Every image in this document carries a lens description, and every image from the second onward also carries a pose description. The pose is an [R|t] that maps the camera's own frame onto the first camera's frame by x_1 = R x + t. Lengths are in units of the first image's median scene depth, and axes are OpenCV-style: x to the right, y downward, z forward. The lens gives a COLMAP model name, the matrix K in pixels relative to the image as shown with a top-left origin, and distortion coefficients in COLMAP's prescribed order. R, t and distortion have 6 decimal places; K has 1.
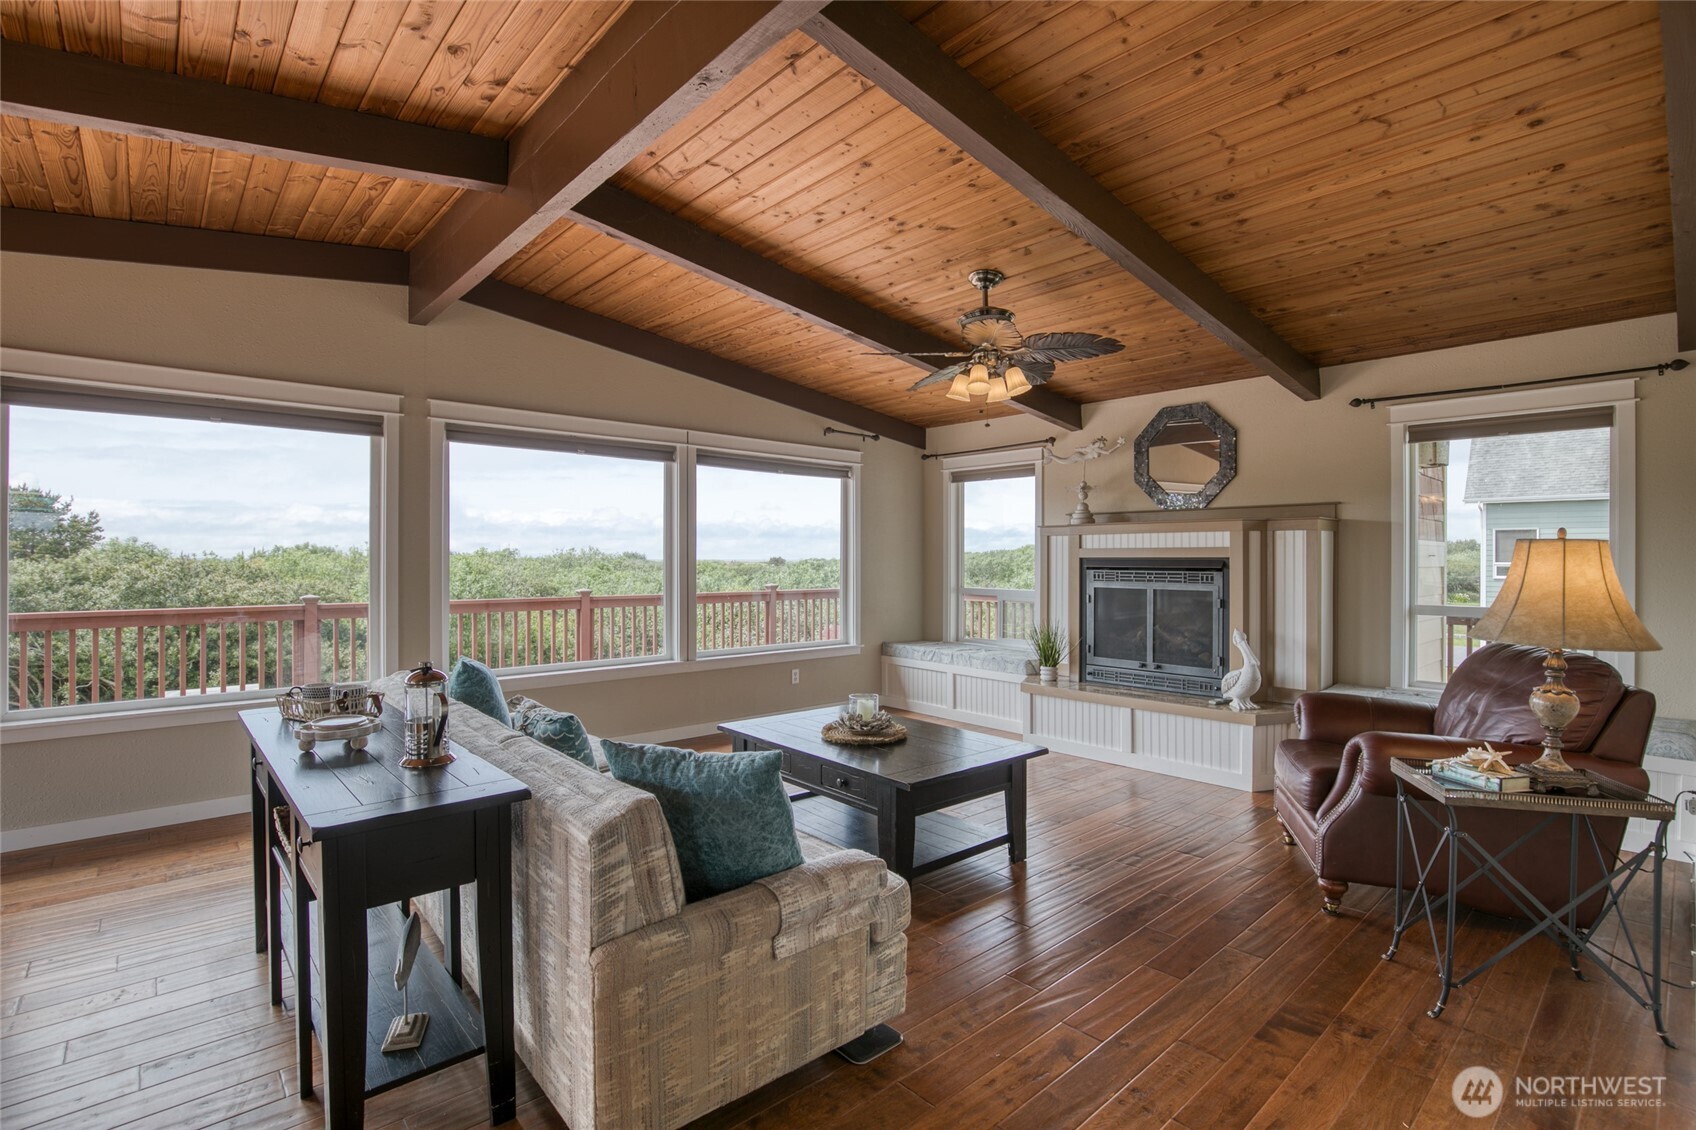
lens RADIAL K [[798.4, 0, 867.4], [0, 798.4, 553.4], [0, 0, 1]] dist [-0.030202, 0.002950]
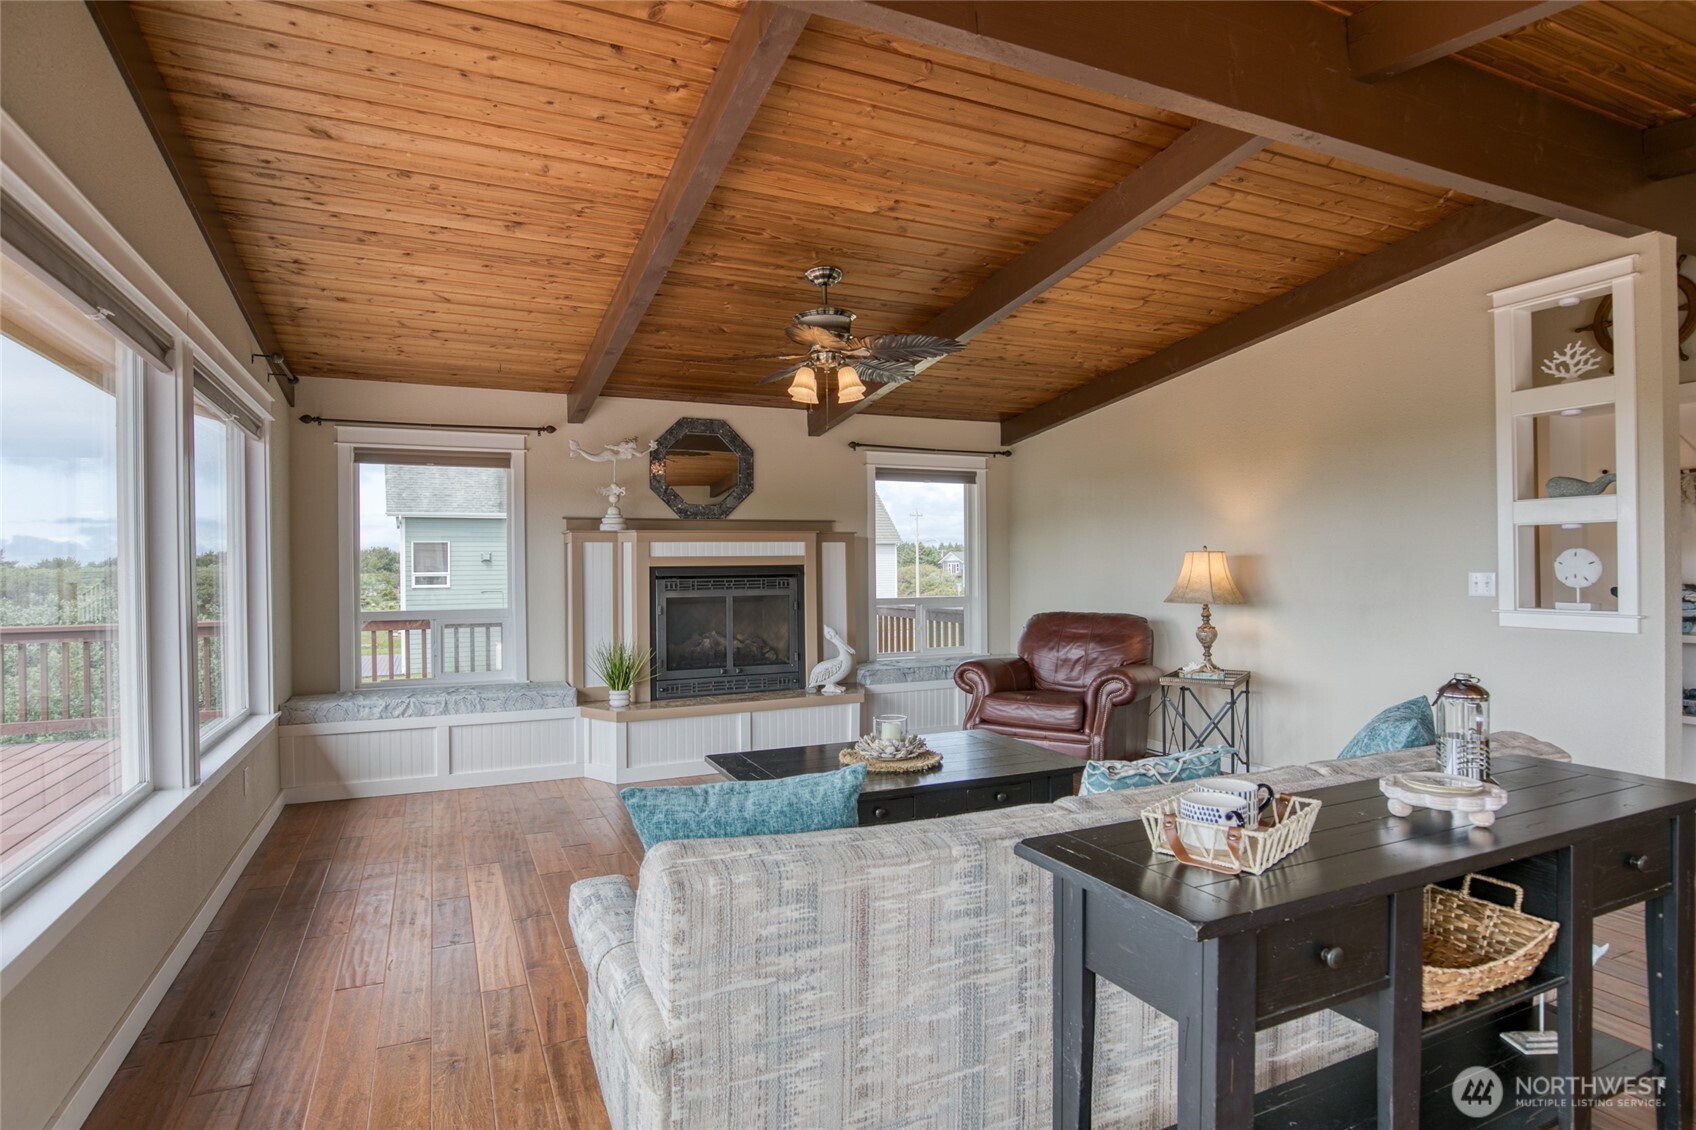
lens RADIAL K [[878.7, 0, 794.3], [0, 878.7, 565.5], [0, 0, 1]] dist [-0.032495, -0.000788]
pose [[0.330984, -0.005707, 0.943619, -0.727106], [0.006160, 0.999973, 0.003887, 0.001317], [-0.943616, 0.004526, 0.331011, 0.573163]]
